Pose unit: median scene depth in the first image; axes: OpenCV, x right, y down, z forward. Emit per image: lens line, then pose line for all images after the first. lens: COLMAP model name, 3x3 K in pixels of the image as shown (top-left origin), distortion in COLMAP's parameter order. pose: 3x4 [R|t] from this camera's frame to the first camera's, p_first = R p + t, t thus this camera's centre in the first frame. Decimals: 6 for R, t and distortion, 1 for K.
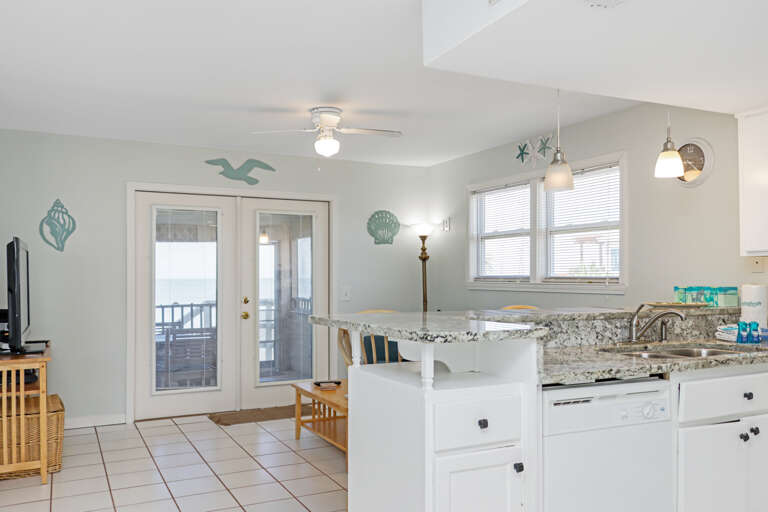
lens RADIAL K [[622.0, 0, 382.9], [0, 622.0, 283.8], [0, 0, 1]] dist [-0.059774, -0.000657]
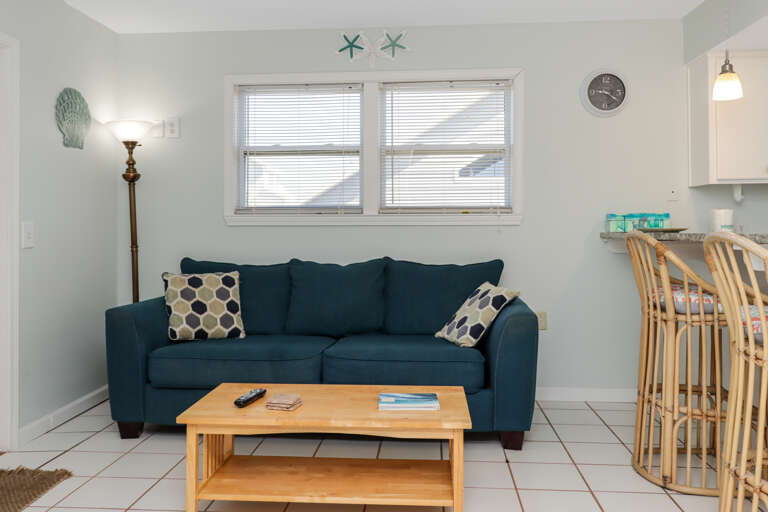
lens RADIAL K [[629.6, 0, 384.6], [0, 629.6, 225.3], [0, 0, 1]] dist [0.010476, 0.003257]
pose [[0.526448, 0.003213, 0.850201, -0.431901], [0.012136, 0.999863, -0.011293, 0.022212], [-0.850121, 0.016263, 0.526337, 0.570682]]
